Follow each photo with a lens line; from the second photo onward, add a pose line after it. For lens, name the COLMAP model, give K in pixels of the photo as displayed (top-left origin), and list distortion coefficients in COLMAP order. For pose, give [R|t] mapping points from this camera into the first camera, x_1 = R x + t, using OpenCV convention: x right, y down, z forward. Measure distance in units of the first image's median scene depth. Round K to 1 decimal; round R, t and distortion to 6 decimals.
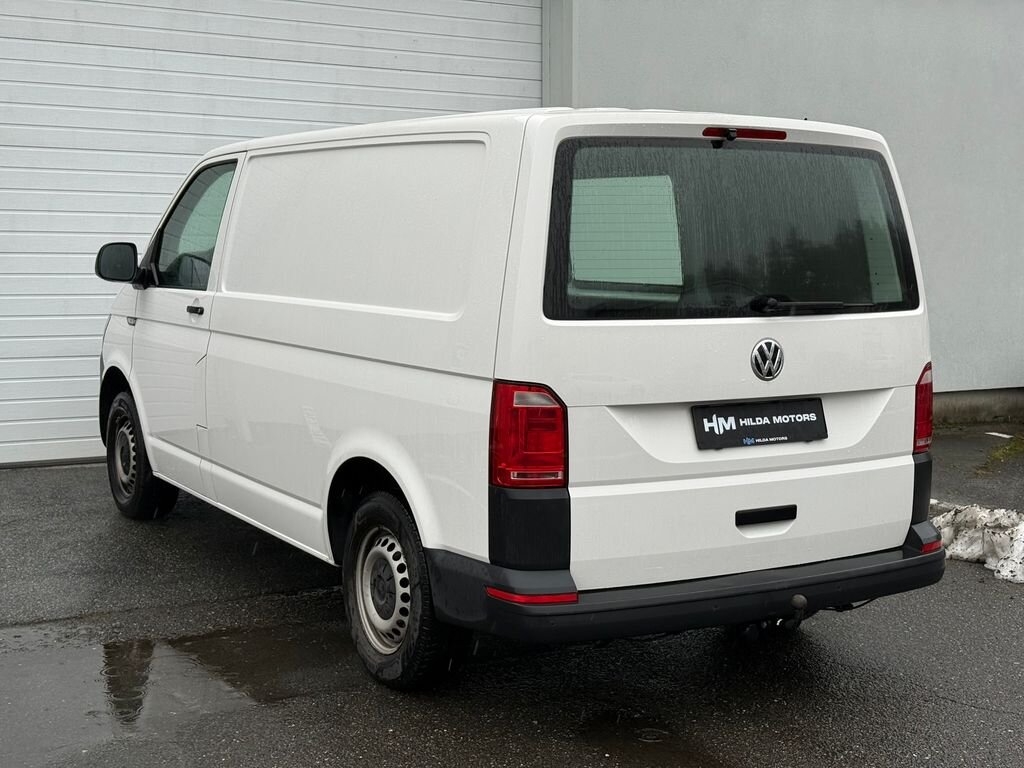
lens RADIAL K [[1428.8, 0, 533.4], [0, 1428.8, 384.5], [0, 0, 1]] dist [0.118289, -0.050815]
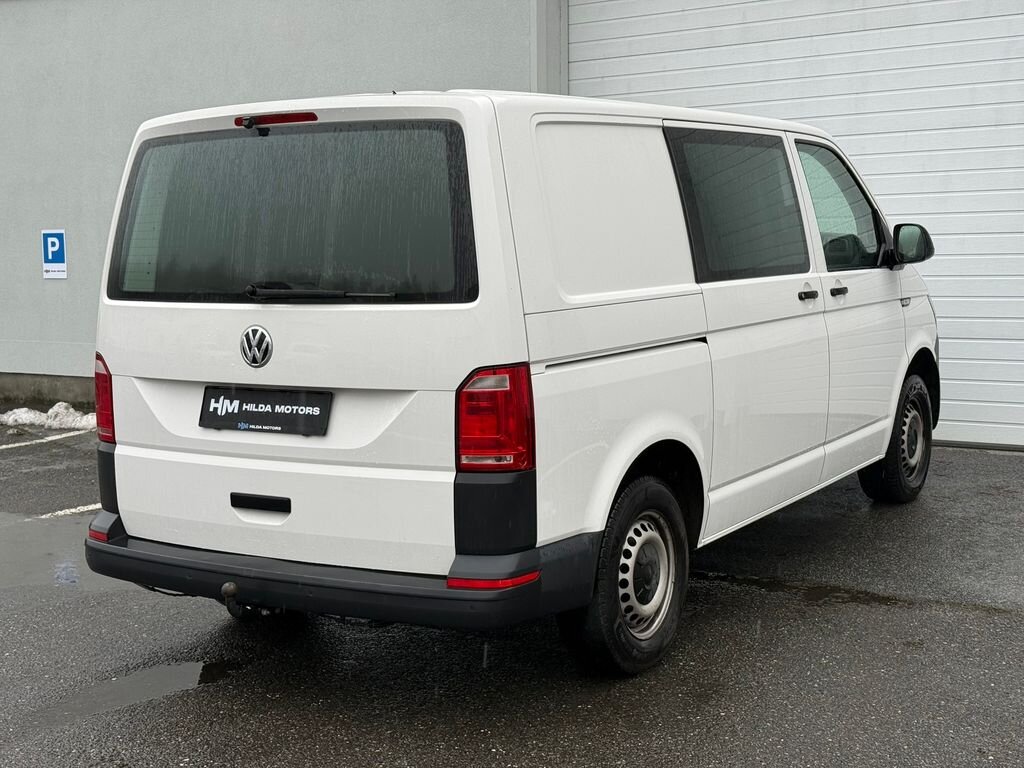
lens RADIAL K [[1428.8, 0, 533.4], [0, 1428.8, 384.5], [0, 0, 1]] dist [0.118289, -0.050815]
pose [[0.460404, 0.078853, -0.884201, 1.129974], [-0.063291, 0.996428, 0.055906, -0.058795], [0.885451, 0.030223, 0.463750, 0.704180]]
